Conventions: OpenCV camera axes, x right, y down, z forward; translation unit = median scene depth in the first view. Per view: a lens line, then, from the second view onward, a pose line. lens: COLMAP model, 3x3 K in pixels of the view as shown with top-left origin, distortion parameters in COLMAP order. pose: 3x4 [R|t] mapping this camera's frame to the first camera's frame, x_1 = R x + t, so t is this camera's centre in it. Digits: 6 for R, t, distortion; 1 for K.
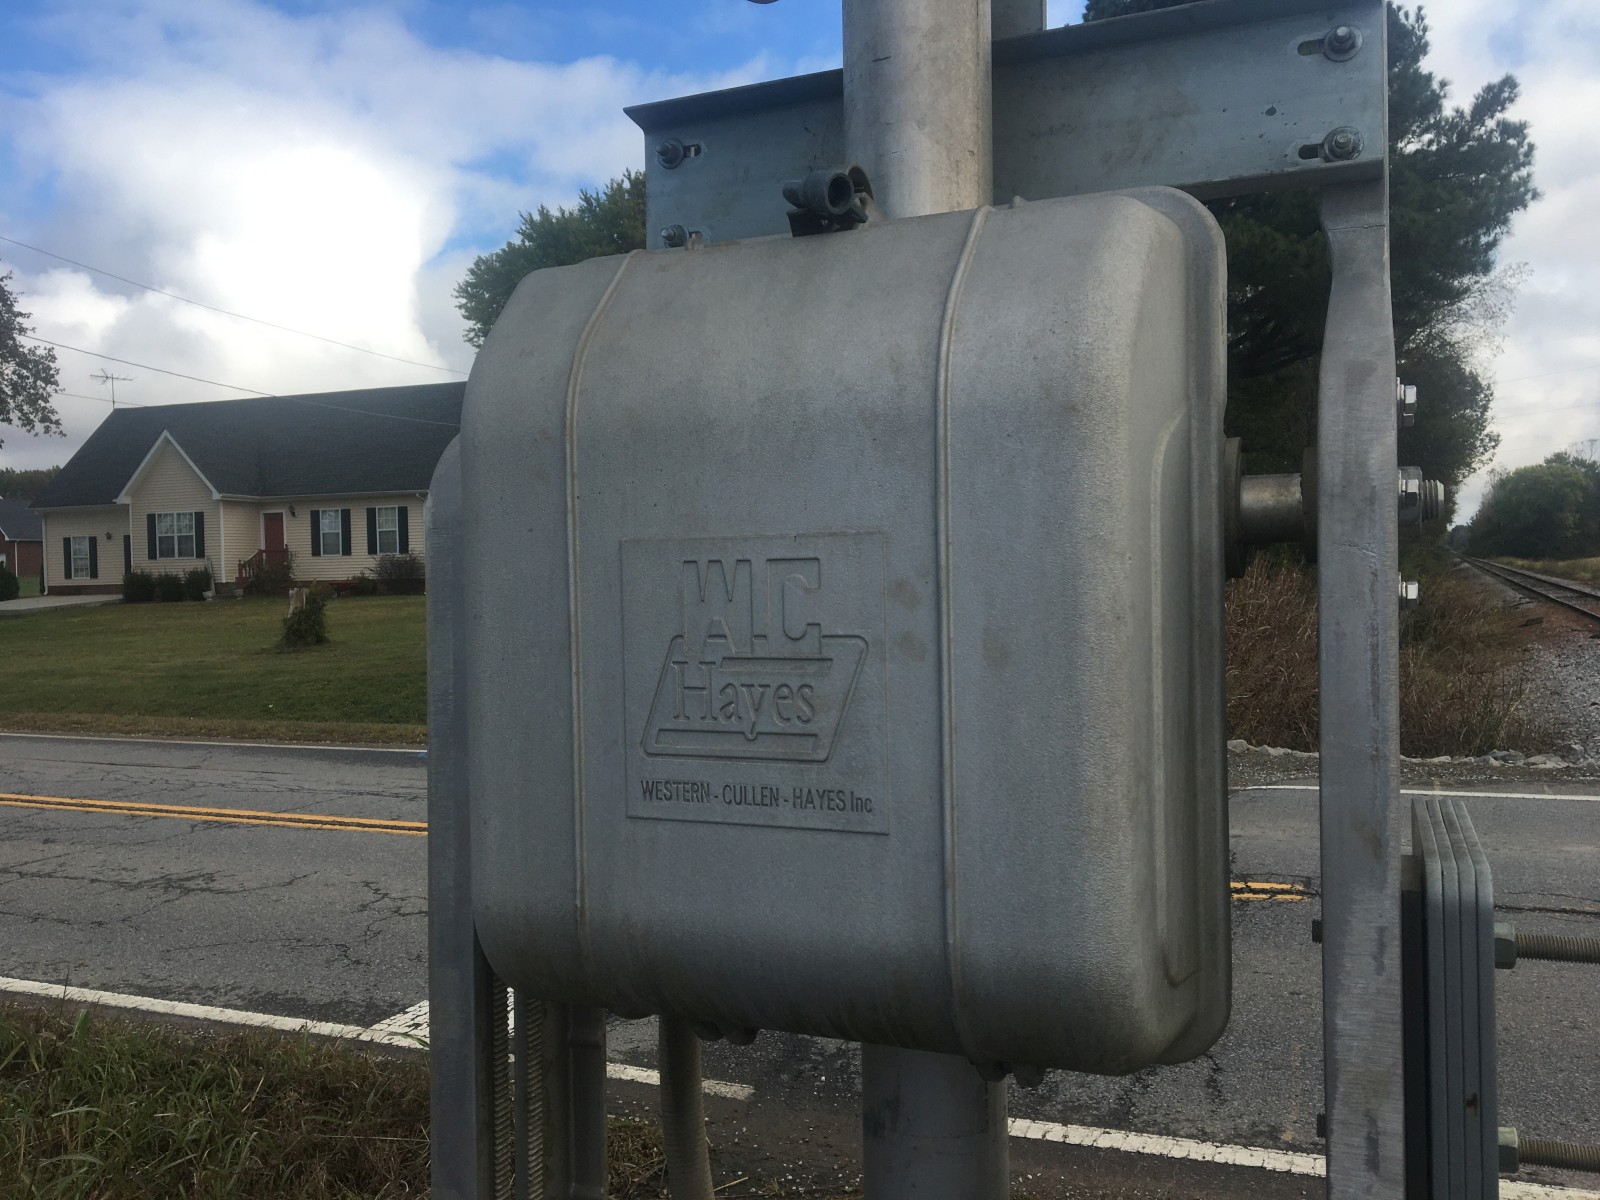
lens RADIAL K [[1344.2, 0, 800.0], [0, 1344.2, 599.3], [0, 0, 1]] dist [0.049756, -0.077767]
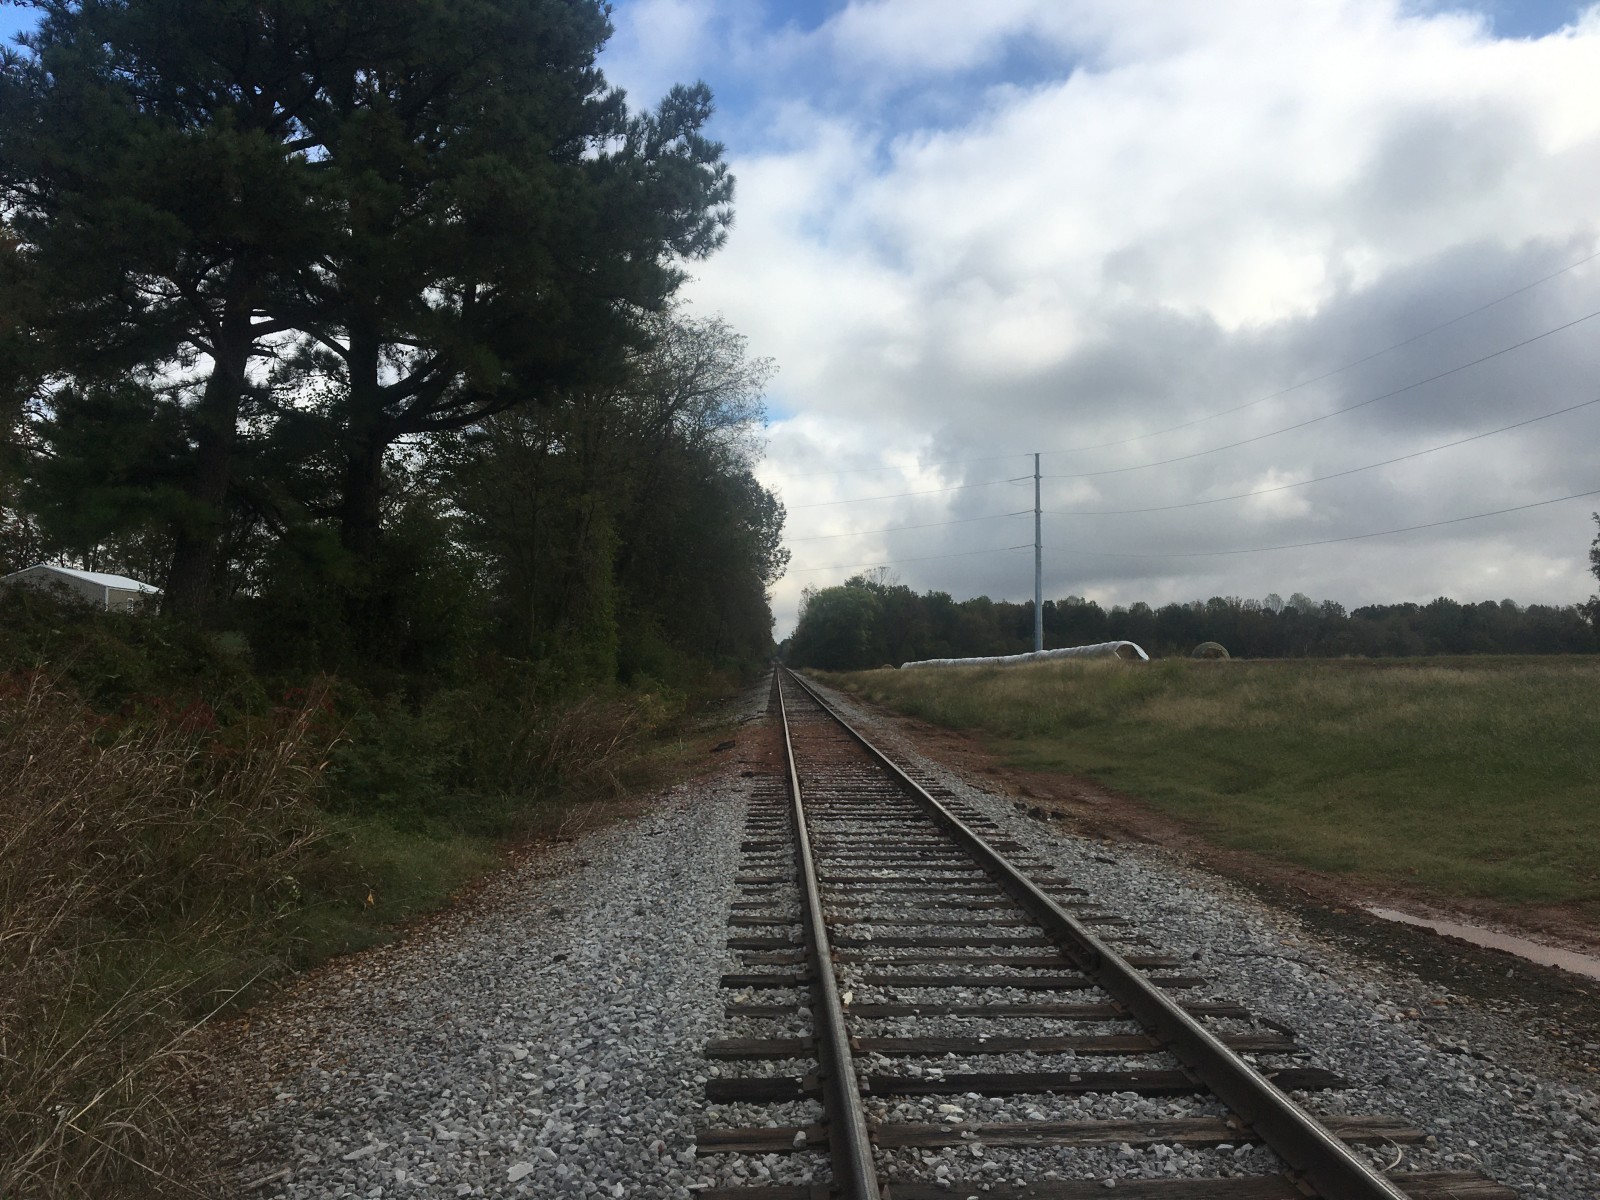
lens RADIAL K [[1344.2, 0, 800.5], [0, 1344.2, 601.0], [0, 0, 1]] dist [0.049756, -0.077767]
pose [[0.893911, 0.040943, 0.446371, 0.092668], [-0.006968, 0.996969, -0.077490, -0.003476], [-0.448190, 0.066159, 0.891487, 0.107720]]
